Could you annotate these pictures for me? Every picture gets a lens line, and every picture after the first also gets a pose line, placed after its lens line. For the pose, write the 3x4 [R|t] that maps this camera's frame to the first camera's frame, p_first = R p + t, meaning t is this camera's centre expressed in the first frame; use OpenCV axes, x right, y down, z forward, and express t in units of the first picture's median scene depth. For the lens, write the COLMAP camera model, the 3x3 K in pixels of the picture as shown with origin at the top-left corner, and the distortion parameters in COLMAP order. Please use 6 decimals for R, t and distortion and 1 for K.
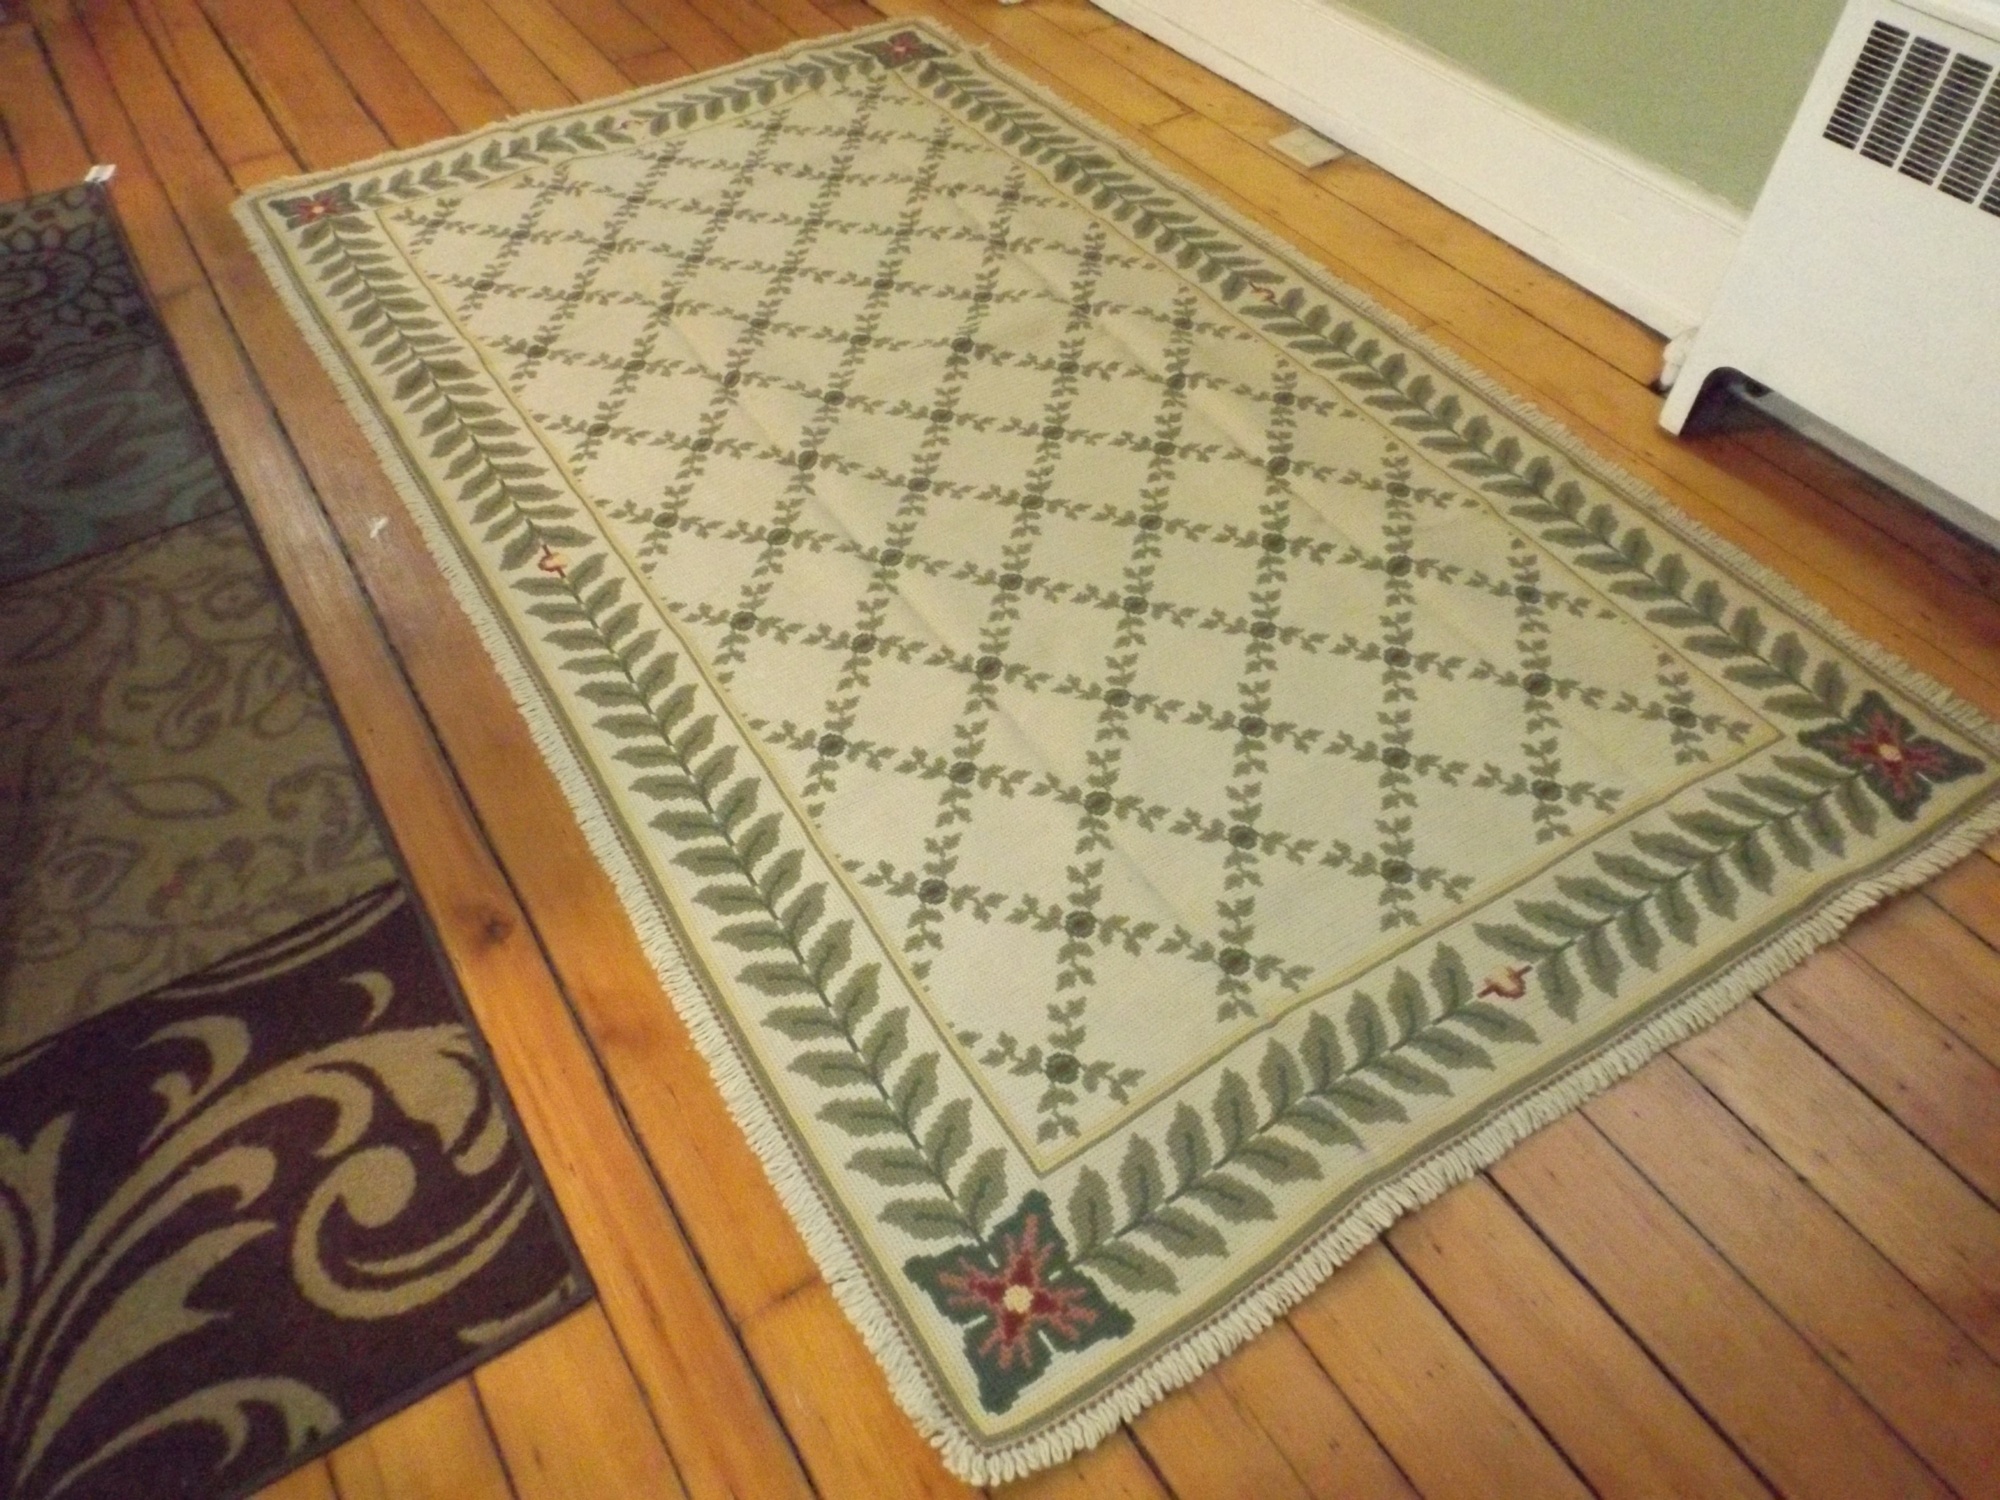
lens RADIAL K [[1443.8, 0, 1000.0], [0, 1443.8, 750.0], [0, 0, 1]] dist [0.032557, -0.030451]
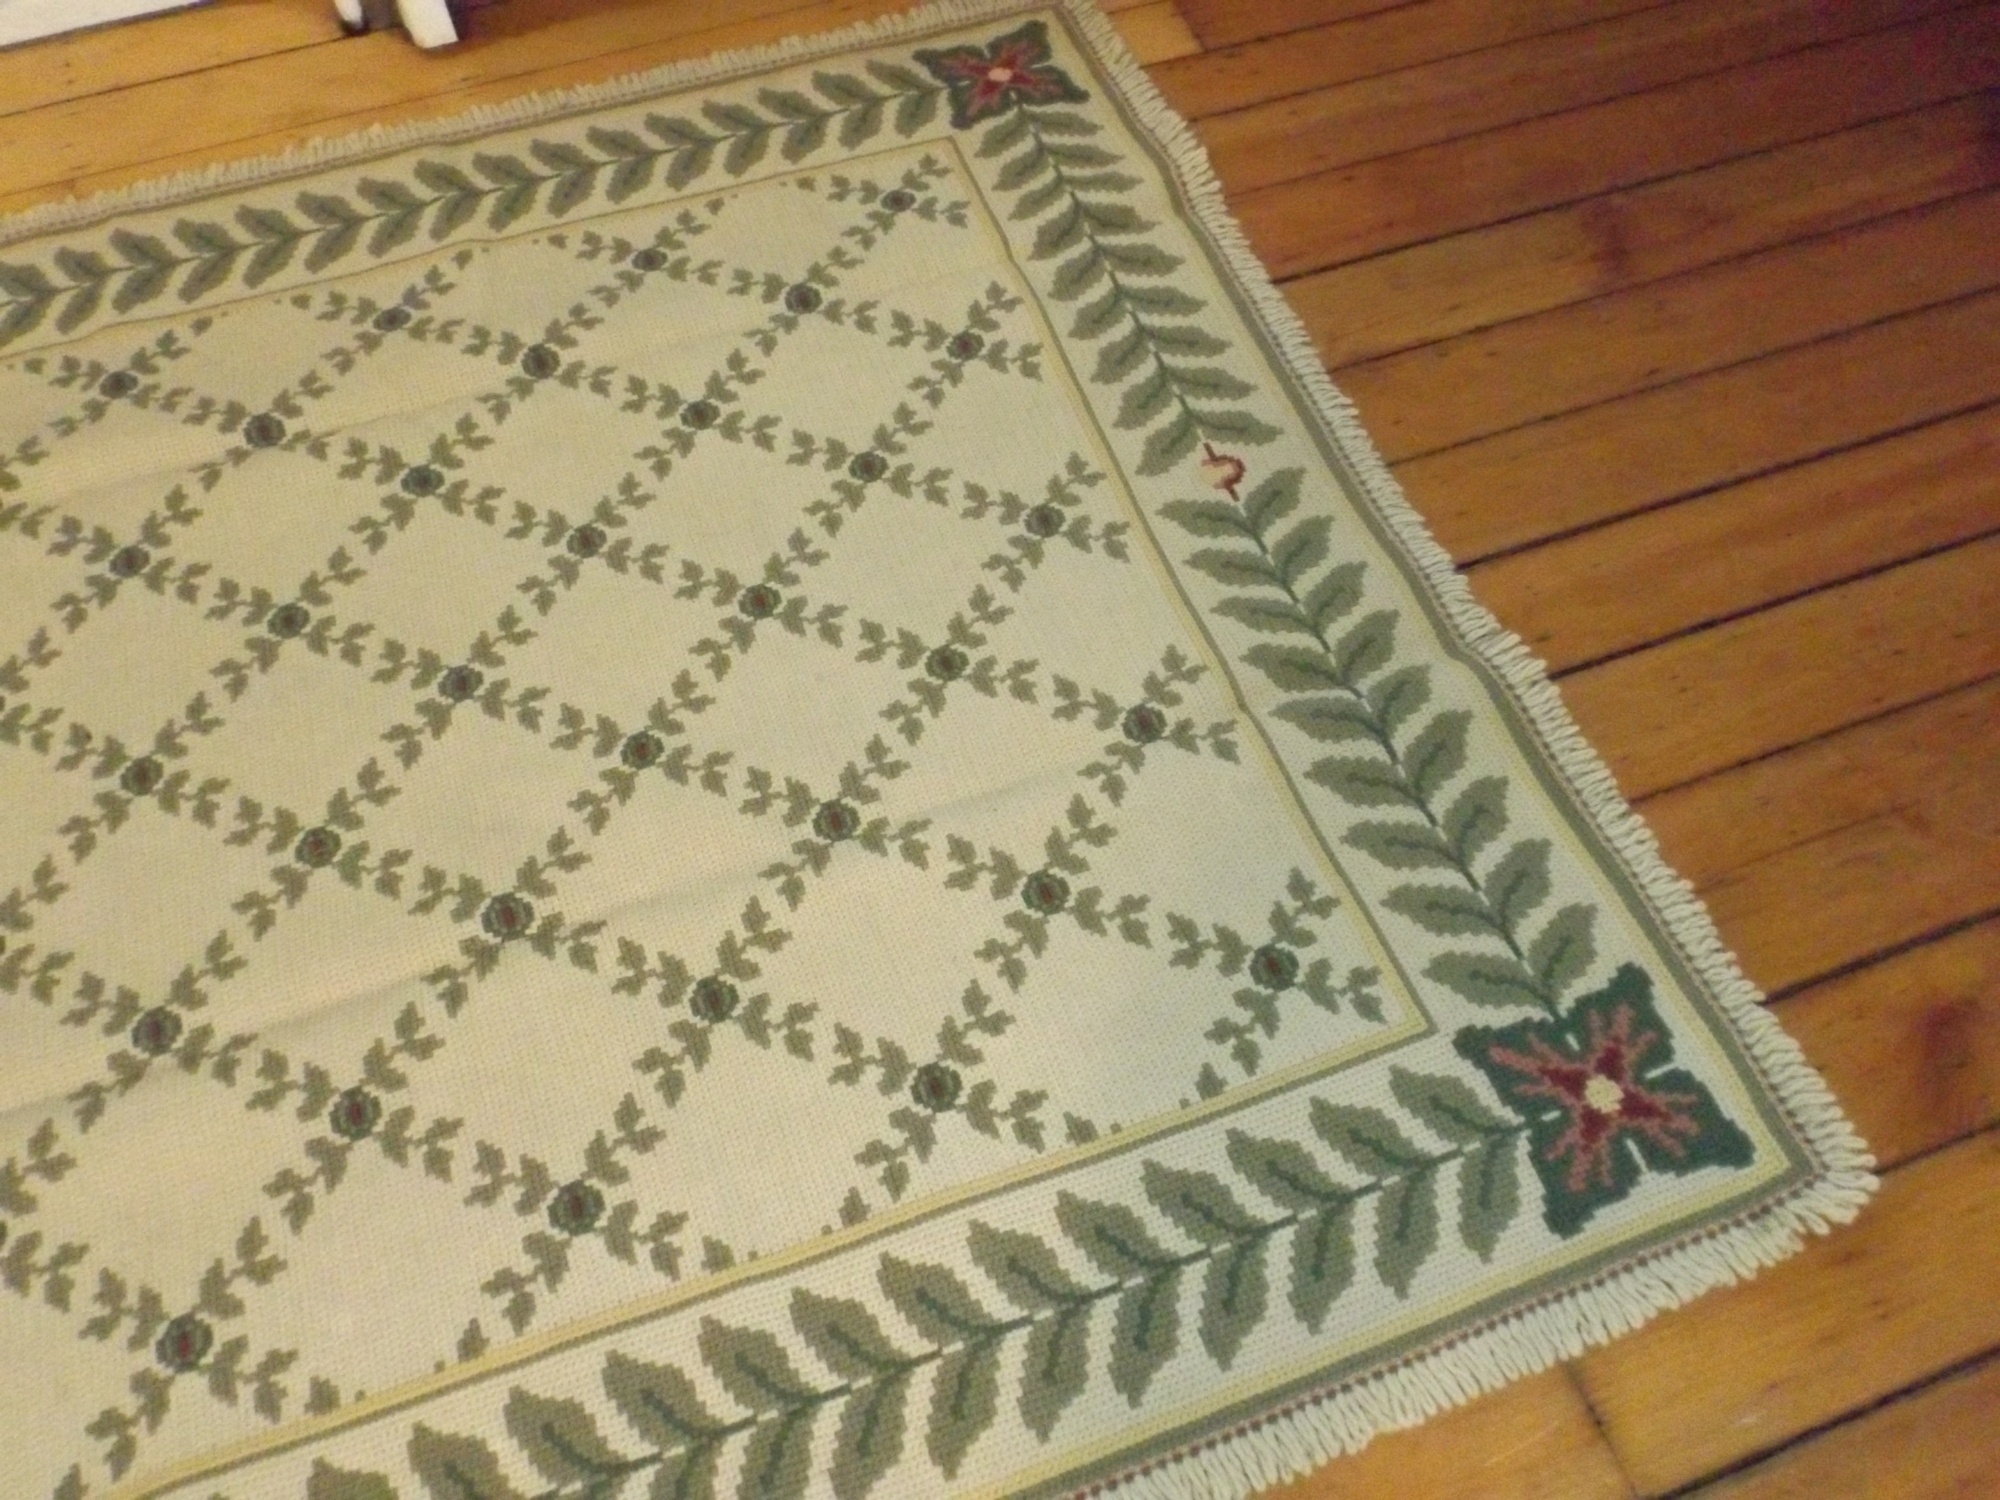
lens RADIAL K [[1443.8, 0, 1000.0], [0, 1443.8, 750.0], [0, 0, 1]] dist [0.032557, -0.030451]
pose [[0.211467, -0.834686, 0.508508, -0.267745], [0.743137, 0.475247, 0.471050, -0.279108], [-0.634846, 0.278280, 0.720785, 0.547871]]
